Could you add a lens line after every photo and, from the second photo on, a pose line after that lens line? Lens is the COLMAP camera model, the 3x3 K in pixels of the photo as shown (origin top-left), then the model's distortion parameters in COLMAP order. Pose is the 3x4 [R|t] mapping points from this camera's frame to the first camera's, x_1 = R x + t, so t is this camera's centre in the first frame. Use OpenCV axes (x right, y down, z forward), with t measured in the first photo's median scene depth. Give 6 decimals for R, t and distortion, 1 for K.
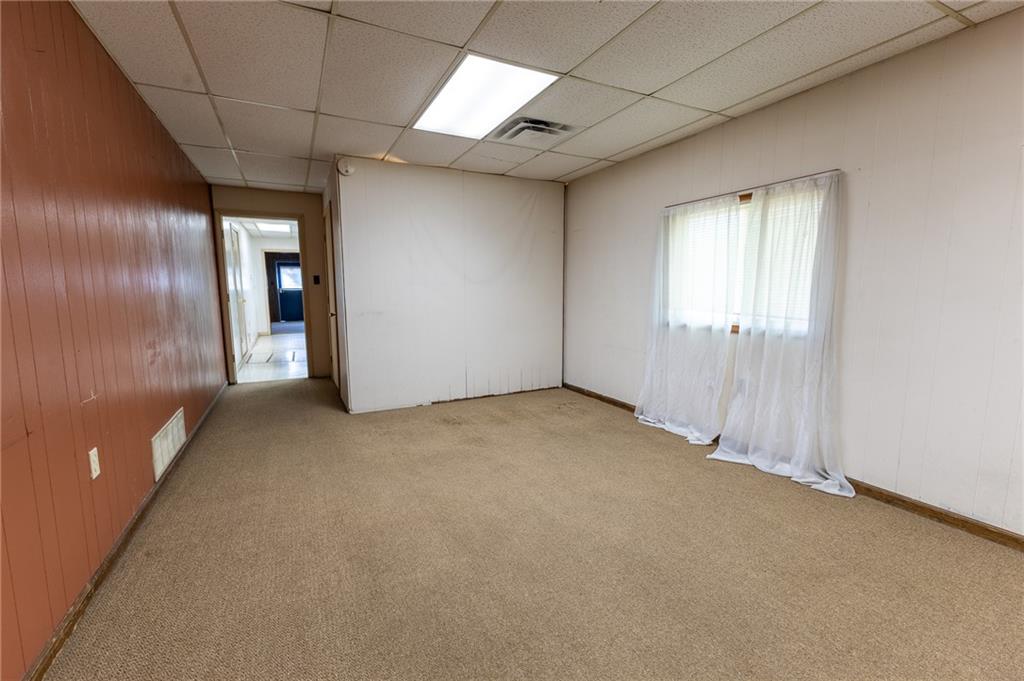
lens RADIAL K [[442.5, 0, 513.8], [0, 442.5, 339.0], [0, 0, 1]] dist [0.007387, 0.000041]
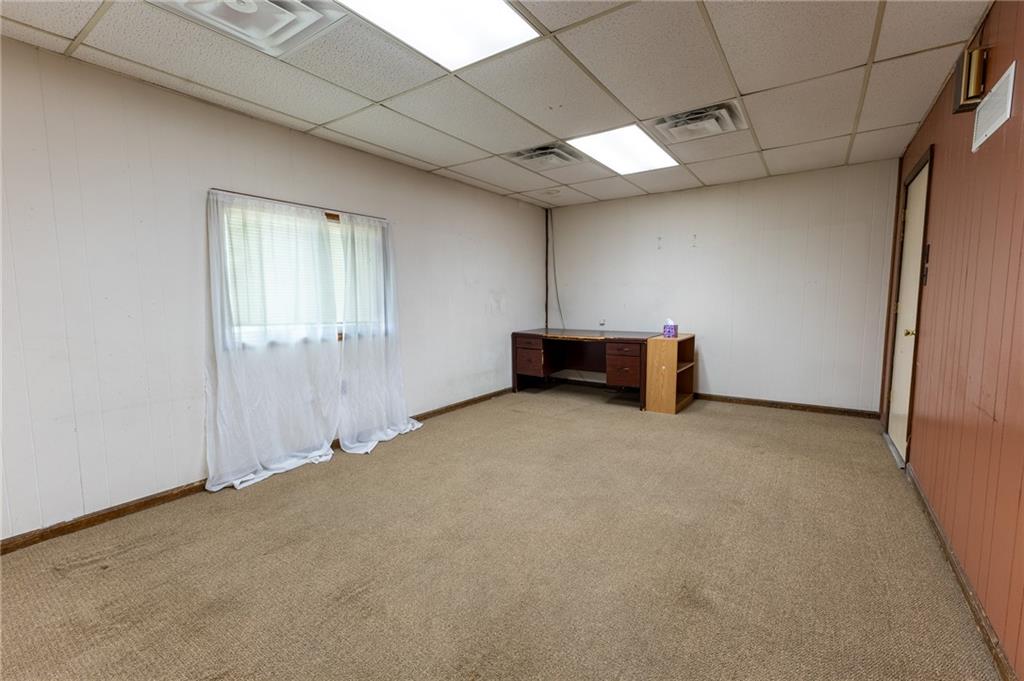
lens RADIAL K [[442.5, 0, 493.8], [0, 442.5, 350.7], [0, 0, 1]] dist [0.007387, 0.000041]
pose [[-0.461547, -0.078602, 0.883626, -0.656816], [0.126188, 0.980121, 0.153097, -0.109572], [-0.878095, 0.182164, -0.442454, 1.182946]]
